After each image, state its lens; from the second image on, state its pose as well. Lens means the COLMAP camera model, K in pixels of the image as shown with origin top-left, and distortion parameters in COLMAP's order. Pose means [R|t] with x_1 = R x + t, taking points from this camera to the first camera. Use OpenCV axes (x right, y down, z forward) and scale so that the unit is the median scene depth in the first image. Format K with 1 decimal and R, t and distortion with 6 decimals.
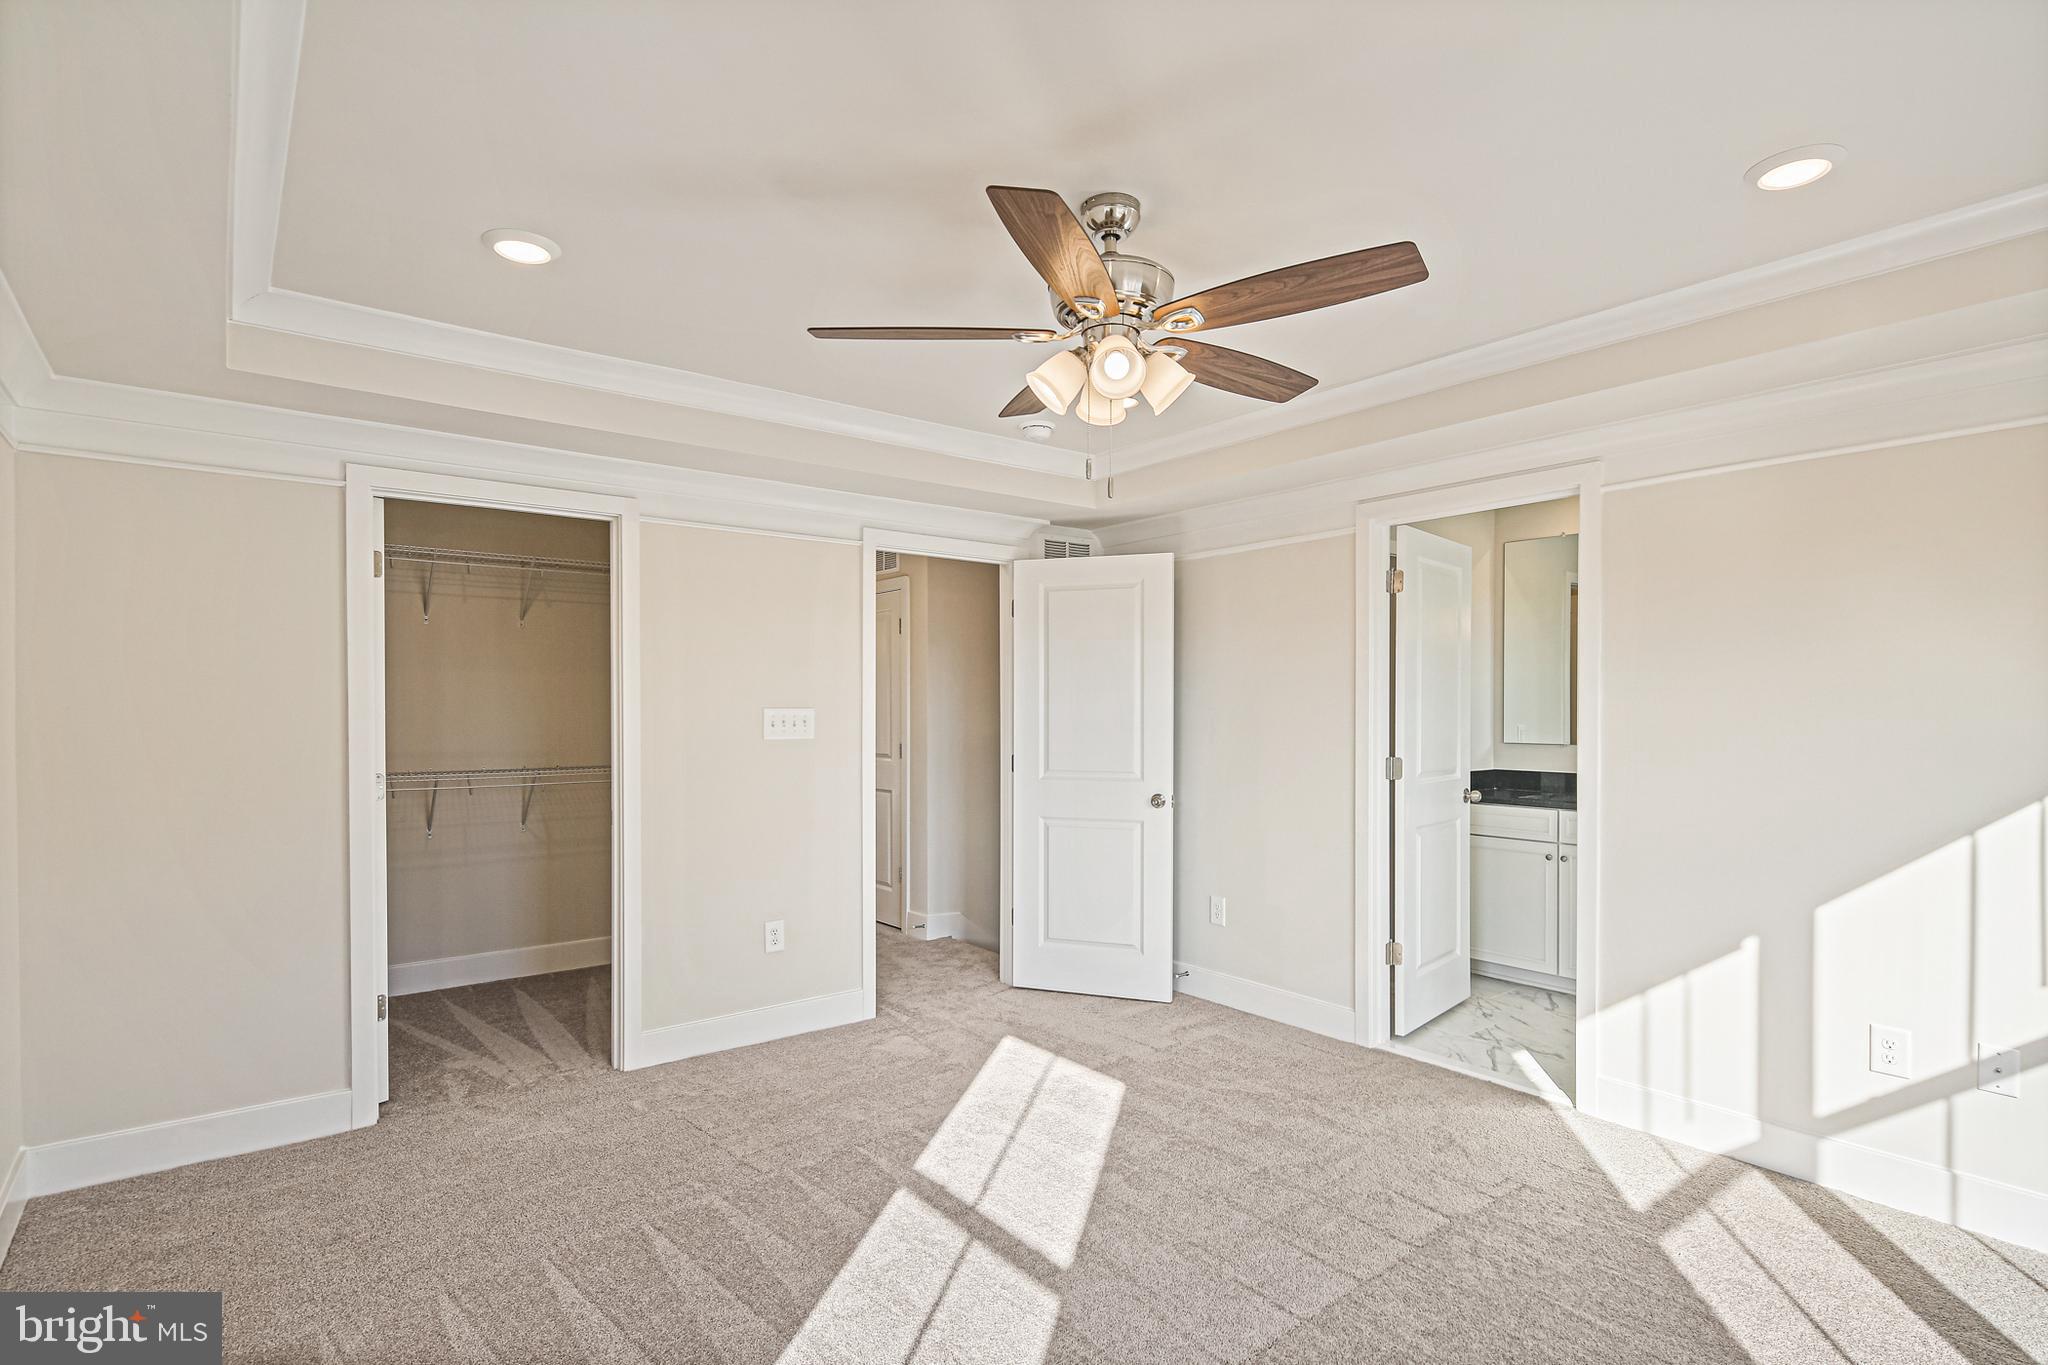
lens RADIAL K [[1005.3, 0, 1013.5], [0, 1005.3, 700.3], [0, 0, 1]] dist [-0.000238, -0.001455]
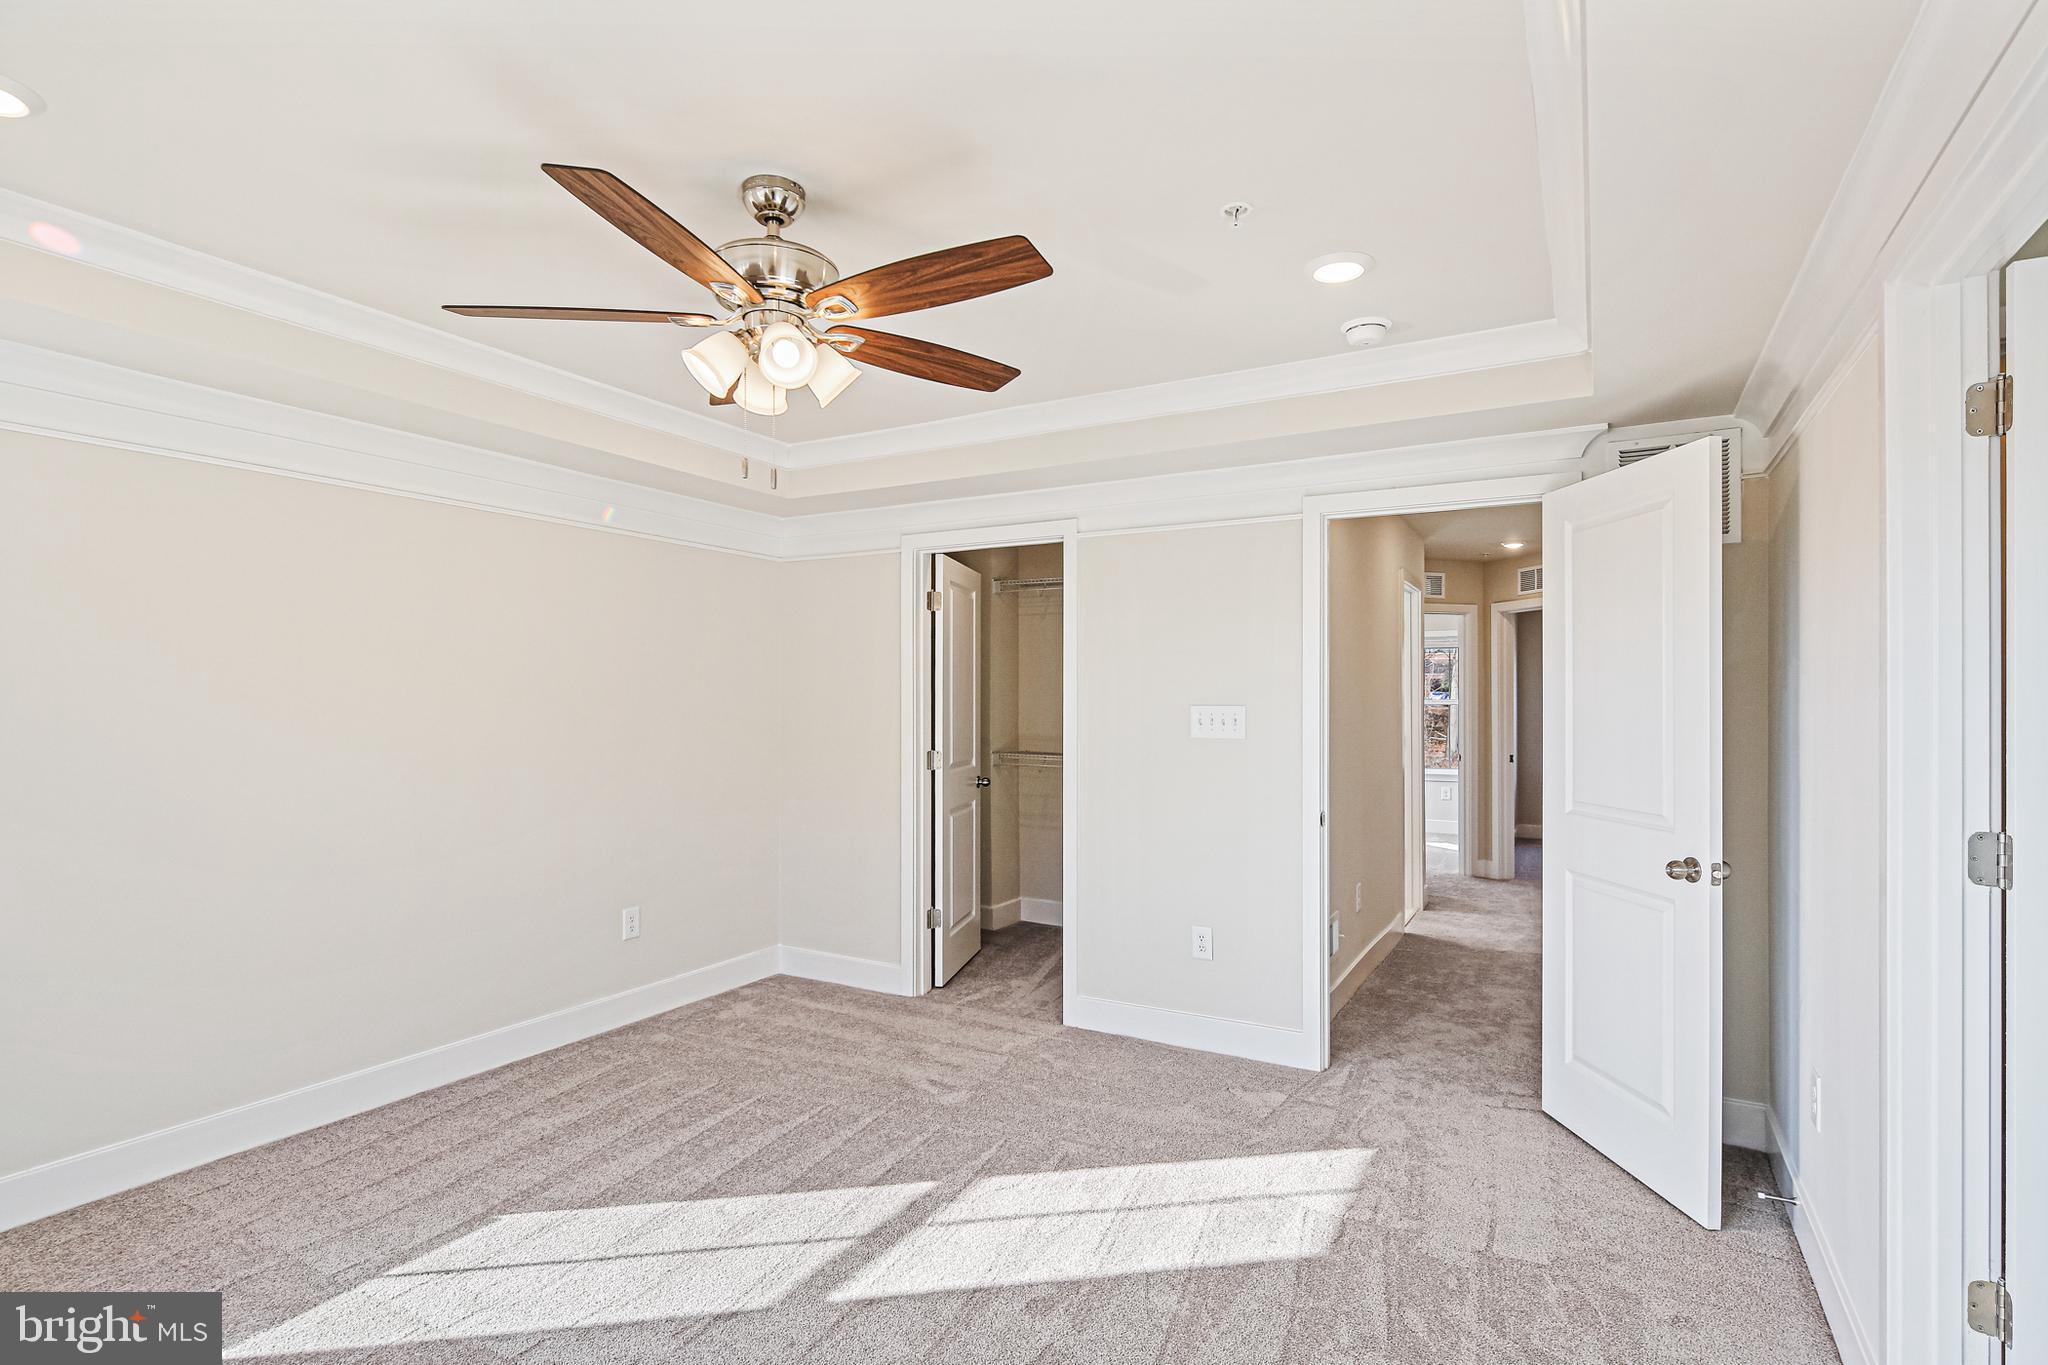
lens RADIAL K [[1005.3, 0, 1014.5], [0, 1005.3, 684.9], [0, 0, 1]] dist [-0.000238, -0.001455]
pose [[0.387698, -0.012693, -0.921699, 0.592349], [0.003844, 0.999919, -0.012153, -0.000978], [0.921778, 0.001168, 0.387716, 0.468468]]
